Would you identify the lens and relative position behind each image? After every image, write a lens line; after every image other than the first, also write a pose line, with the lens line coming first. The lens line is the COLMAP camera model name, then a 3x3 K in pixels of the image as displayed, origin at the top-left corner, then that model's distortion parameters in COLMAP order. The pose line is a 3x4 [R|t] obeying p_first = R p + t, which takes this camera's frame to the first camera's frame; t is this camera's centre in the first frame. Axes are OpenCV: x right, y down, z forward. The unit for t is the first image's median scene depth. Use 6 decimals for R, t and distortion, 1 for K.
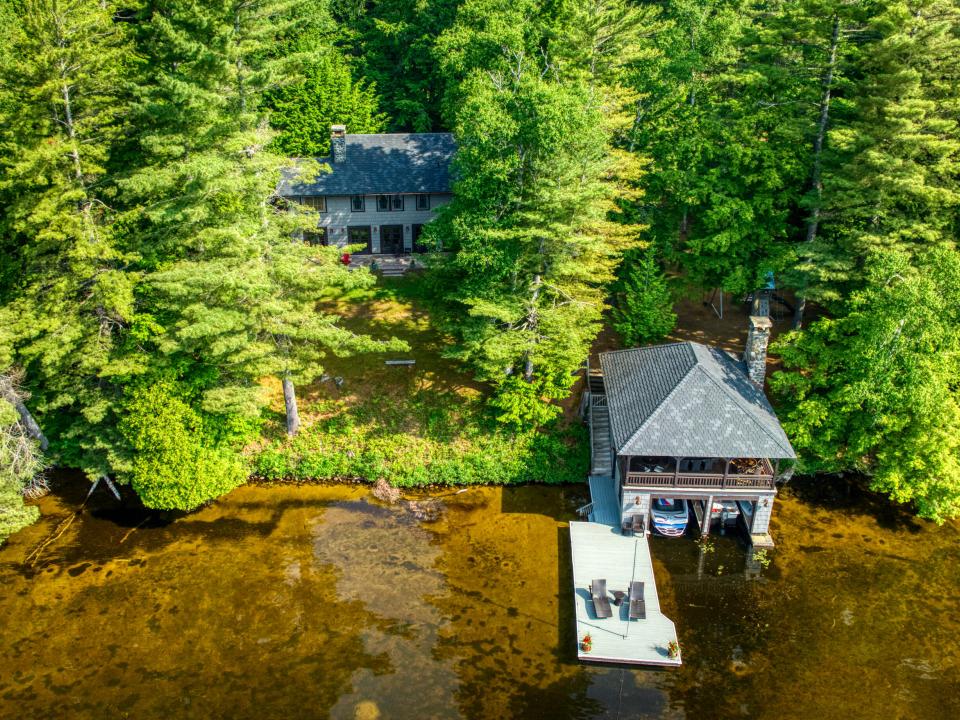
lens RADIAL K [[893.1, 0, 455.2], [0, 893.1, 360.6], [0, 0, 1]] dist [-0.095553, -0.014579]
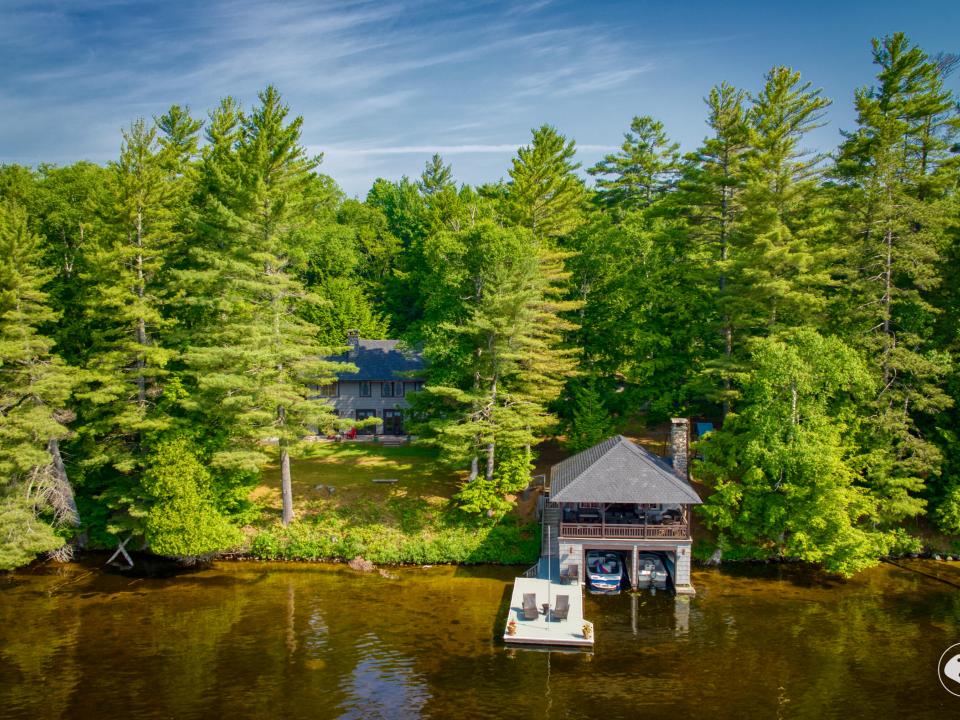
lens RADIAL K [[893.1, 0, 455.2], [0, 893.1, 360.6], [0, 0, 1]] dist [-0.095553, -0.014579]
pose [[0.998657, 0.006314, -0.051429, 0.110693], [-0.025258, 0.925953, -0.376793, 0.363312], [0.045242, 0.377586, 0.924869, -0.167400]]
